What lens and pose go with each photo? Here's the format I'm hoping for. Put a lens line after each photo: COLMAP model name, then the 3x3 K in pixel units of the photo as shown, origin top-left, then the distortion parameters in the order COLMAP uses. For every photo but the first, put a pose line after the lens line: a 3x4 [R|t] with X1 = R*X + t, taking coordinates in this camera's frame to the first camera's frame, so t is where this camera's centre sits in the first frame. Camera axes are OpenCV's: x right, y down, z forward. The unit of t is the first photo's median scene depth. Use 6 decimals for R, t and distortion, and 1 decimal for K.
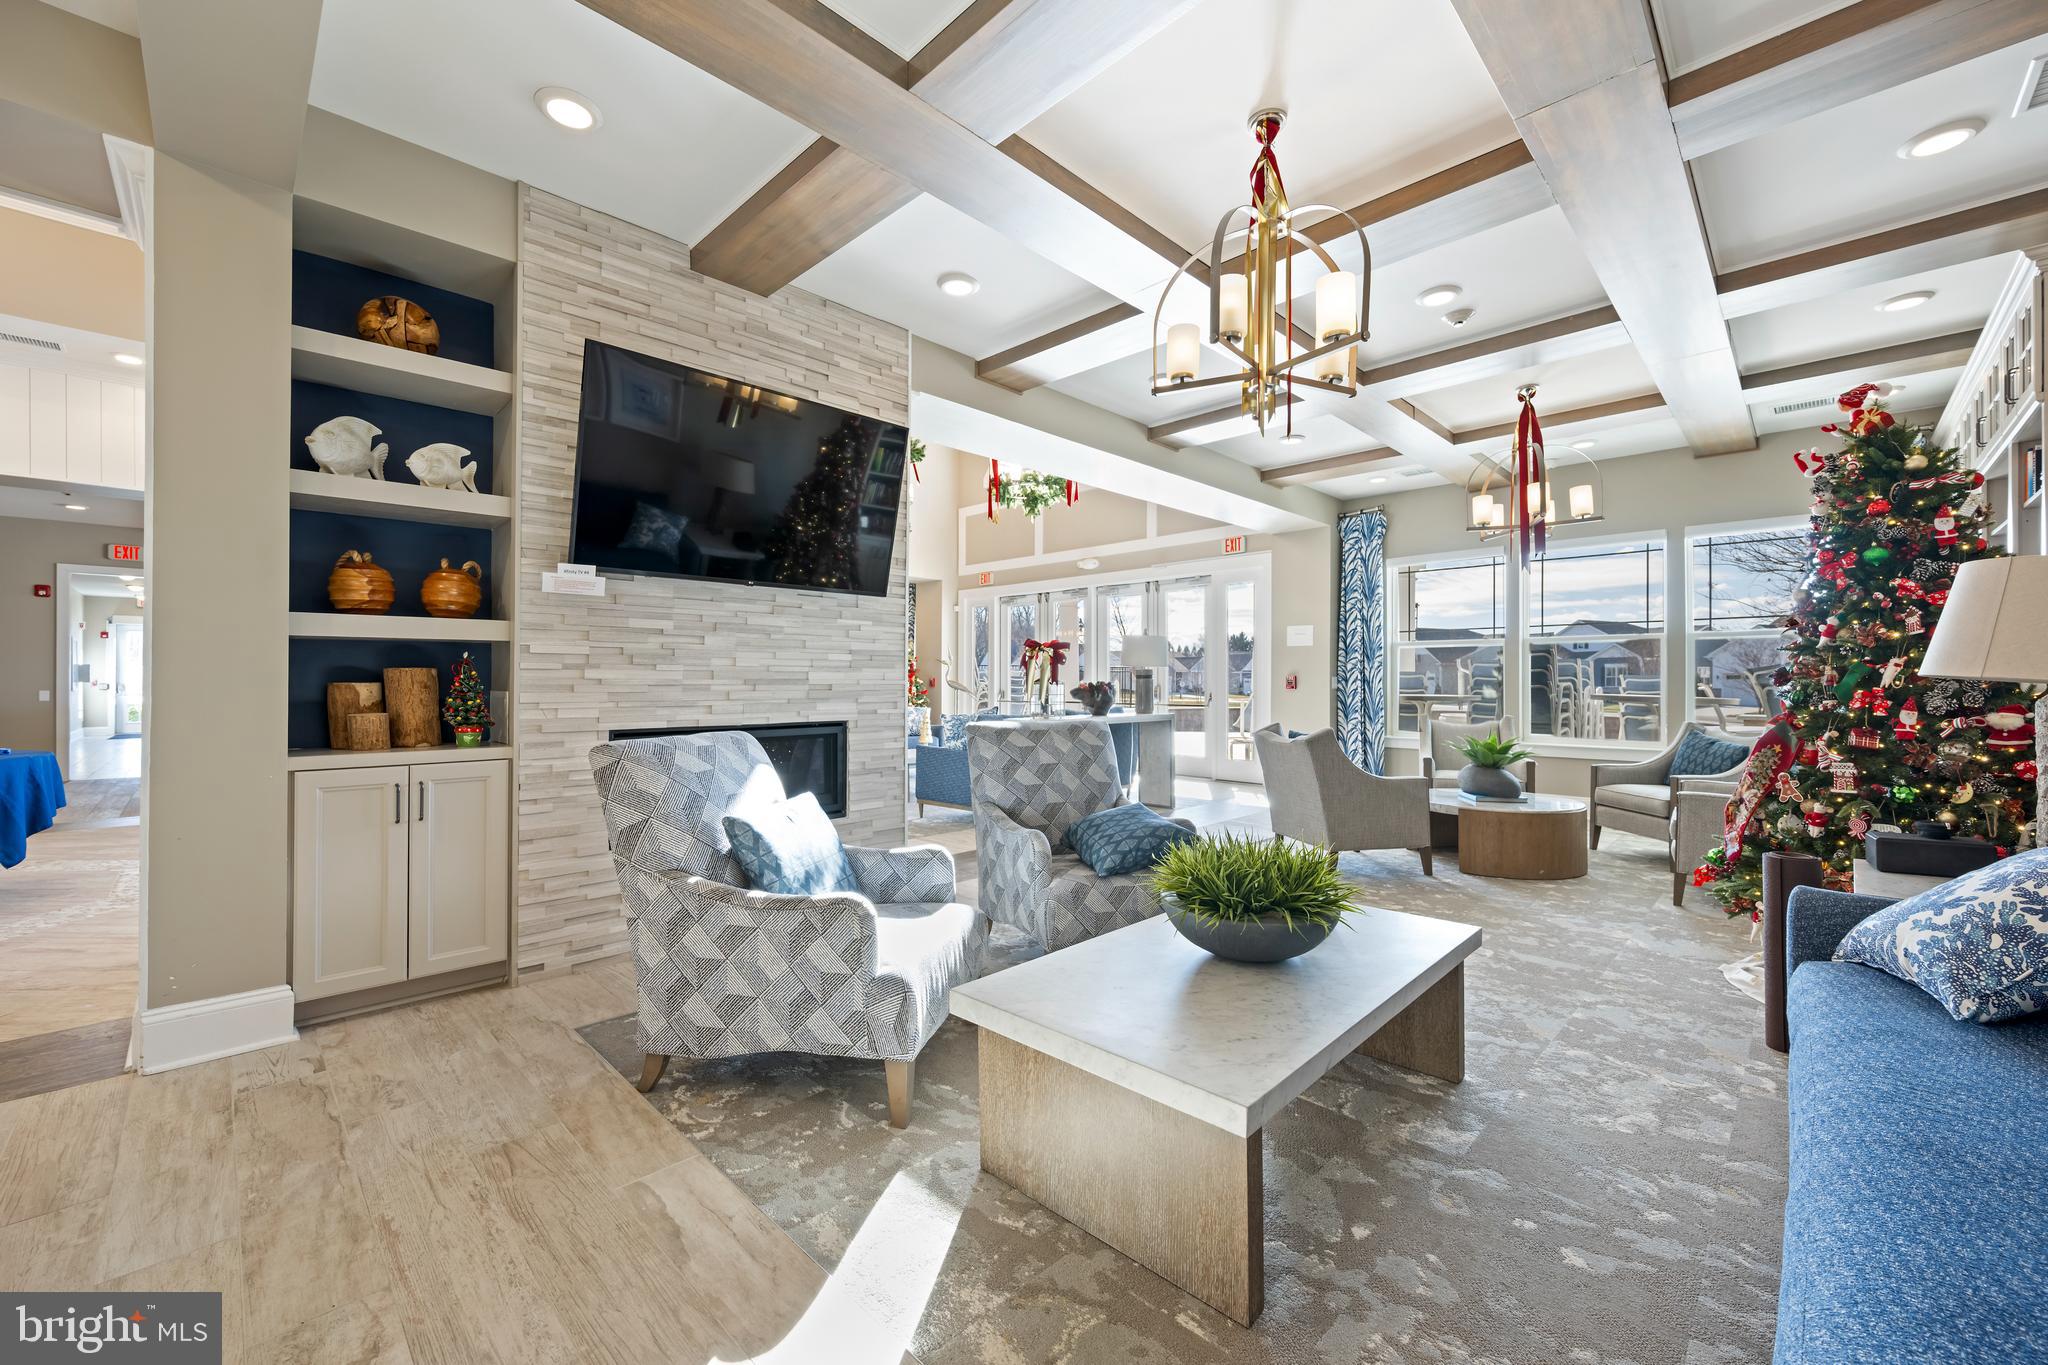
lens RADIAL K [[800.6, 0, 1022.4], [0, 800.6, 680.4], [0, 0, 1]] dist [-0.003126, 0.000844]
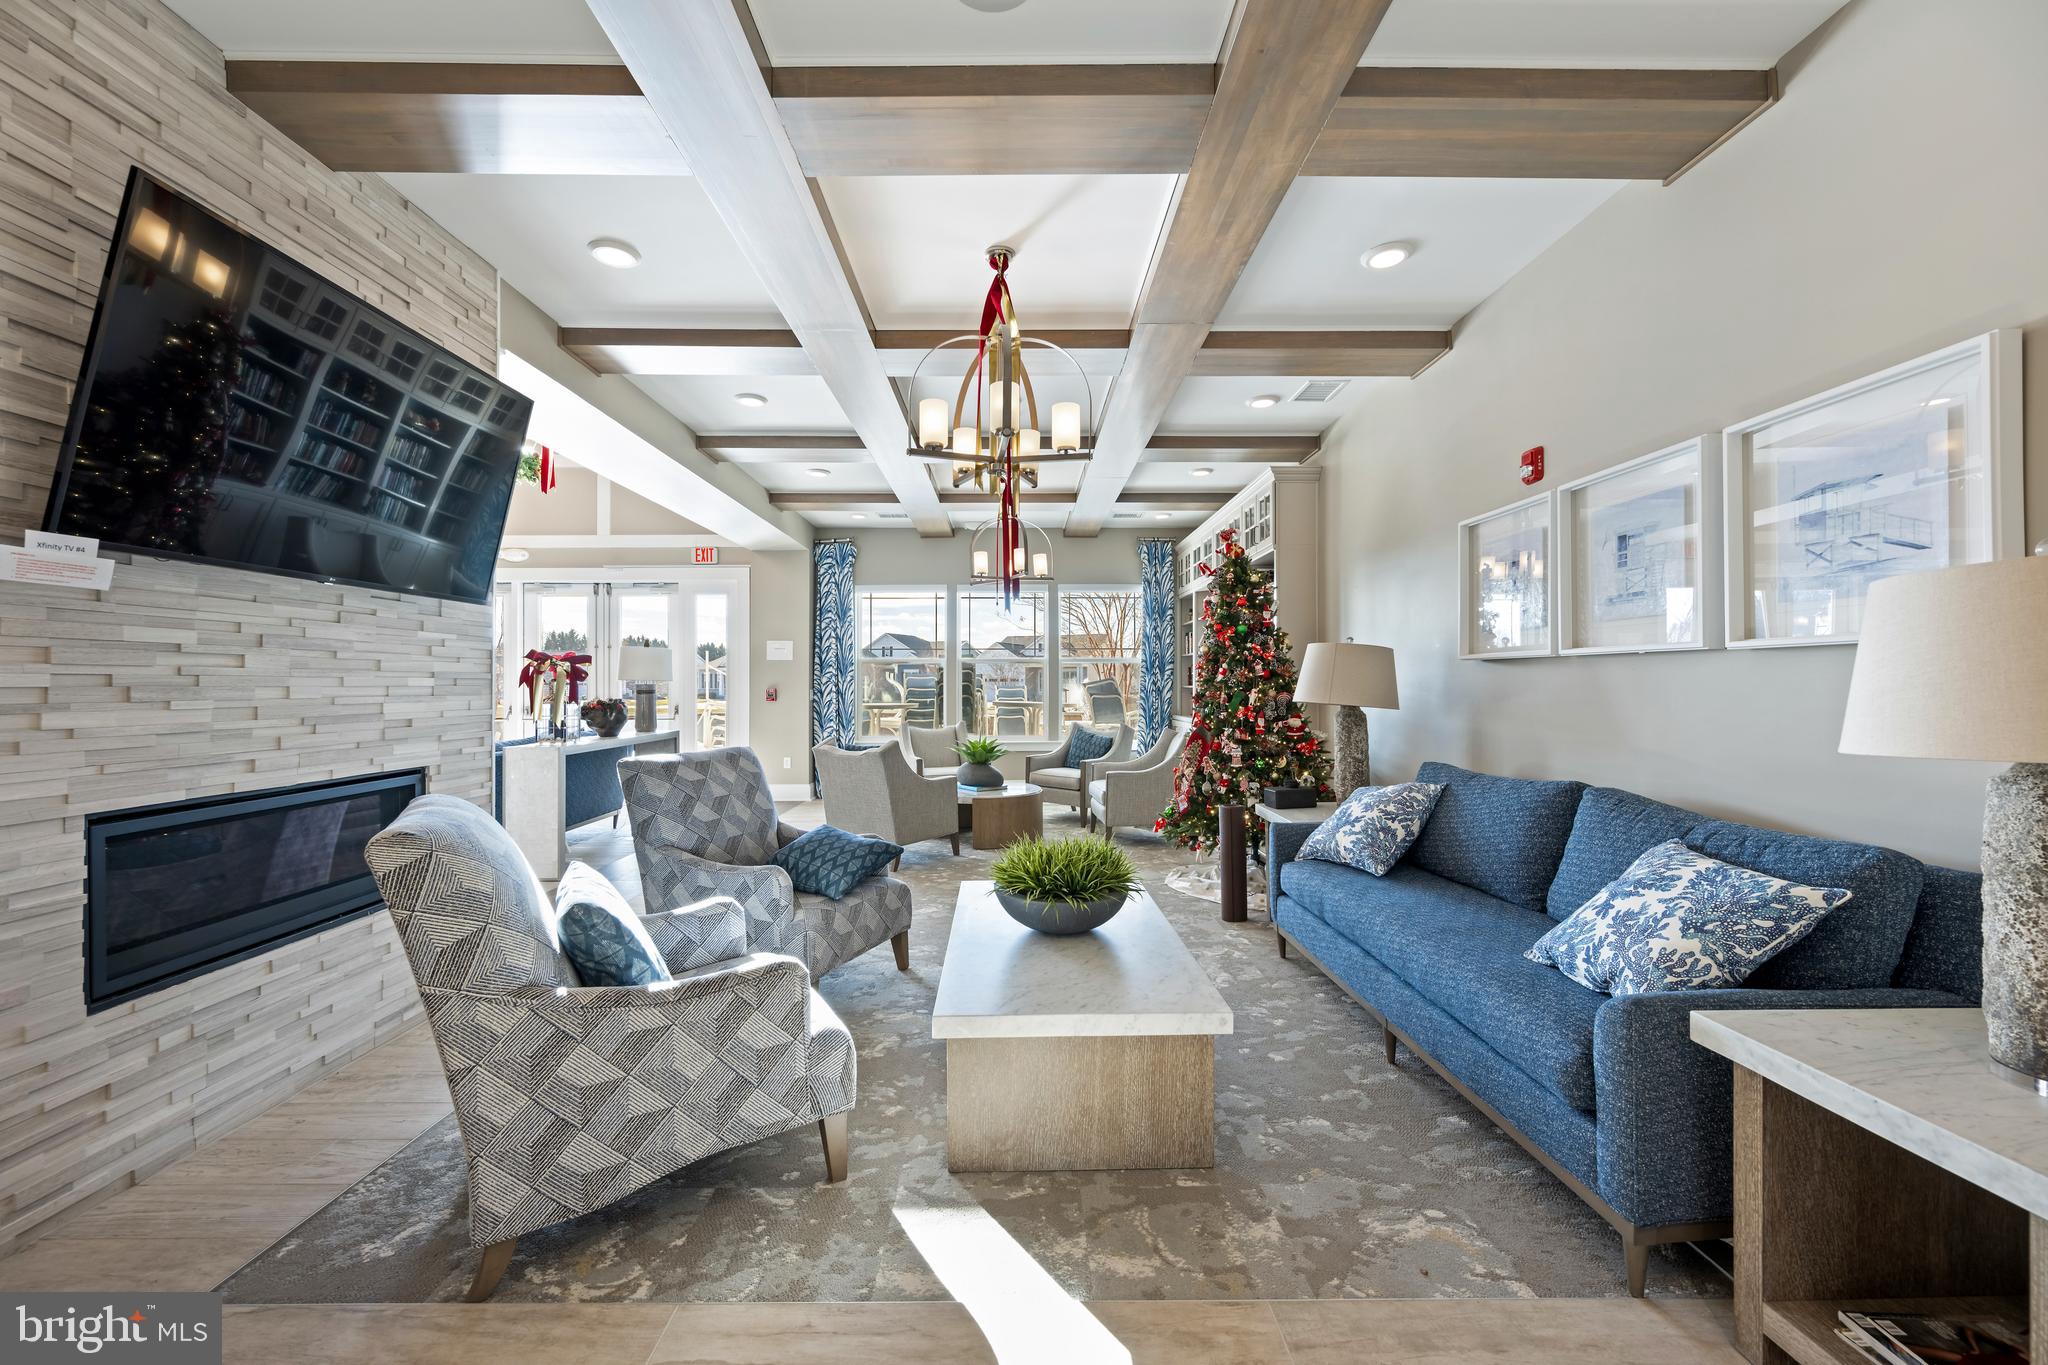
lens RADIAL K [[800.6, 0, 1011.2], [0, 800.6, 682.1], [0, 0, 1]] dist [-0.003126, 0.000844]
pose [[0.709298, -0.000873, 0.704908, -0.428147], [0.000778, 1.000000, 0.000455, -0.034025], [-0.704908, 0.000226, 0.709298, 0.093121]]
